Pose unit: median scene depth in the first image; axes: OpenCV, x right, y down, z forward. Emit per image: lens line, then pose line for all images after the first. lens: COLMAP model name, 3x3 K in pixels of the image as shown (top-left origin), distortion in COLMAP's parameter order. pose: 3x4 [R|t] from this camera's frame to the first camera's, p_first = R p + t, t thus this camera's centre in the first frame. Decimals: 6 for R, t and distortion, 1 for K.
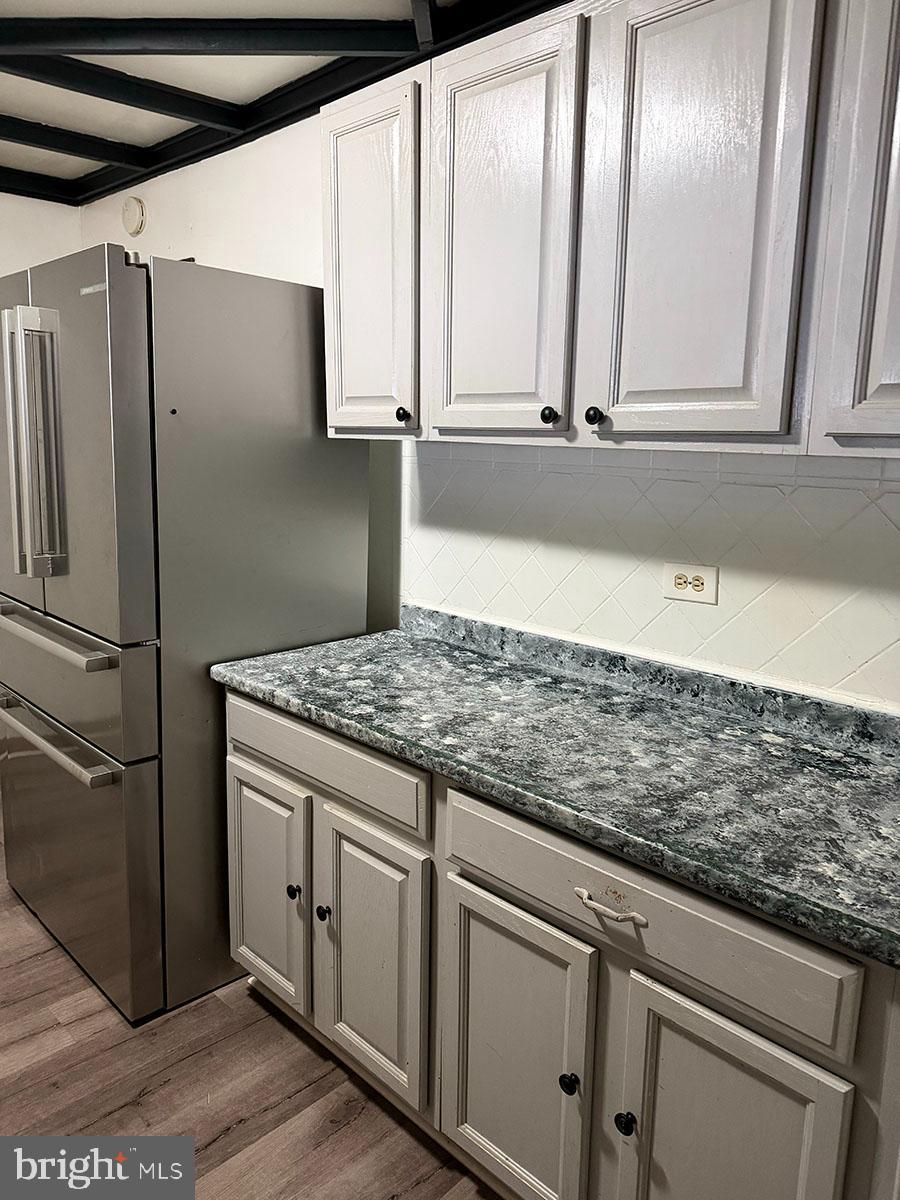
lens RADIAL K [[877.4, 0, 450.0], [0, 877.4, 600.0], [0, 0, 1]] dist [0.043231, 0.001222]
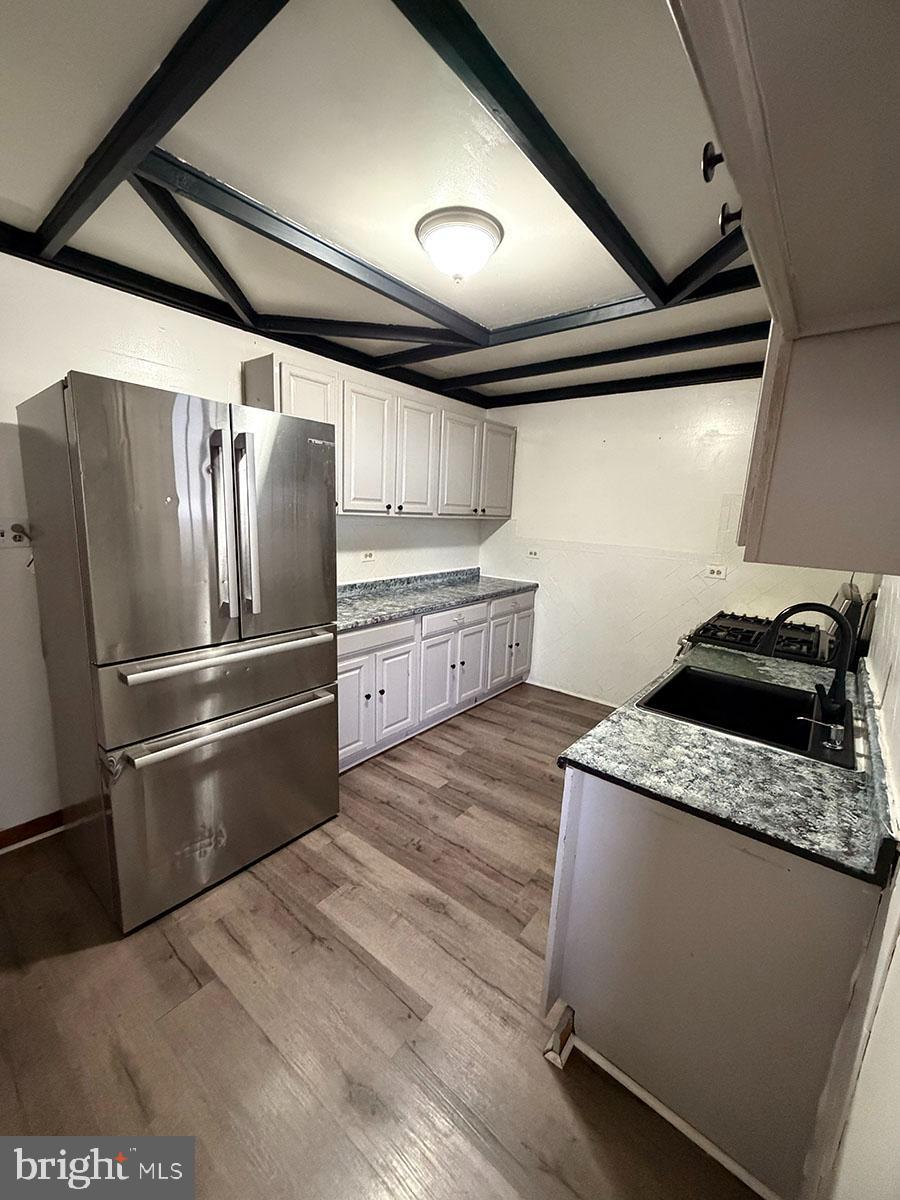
lens RADIAL K [[478.4, 0, 450.0], [0, 478.4, 600.0], [0, 0, 1]] dist [0.000302, -0.000063]
pose [[-0.136725, -0.201963, 0.969803, -1.493886], [0.148017, 0.963841, 0.221589, -0.204786], [-0.979488, 0.173844, -0.101887, 0.884109]]
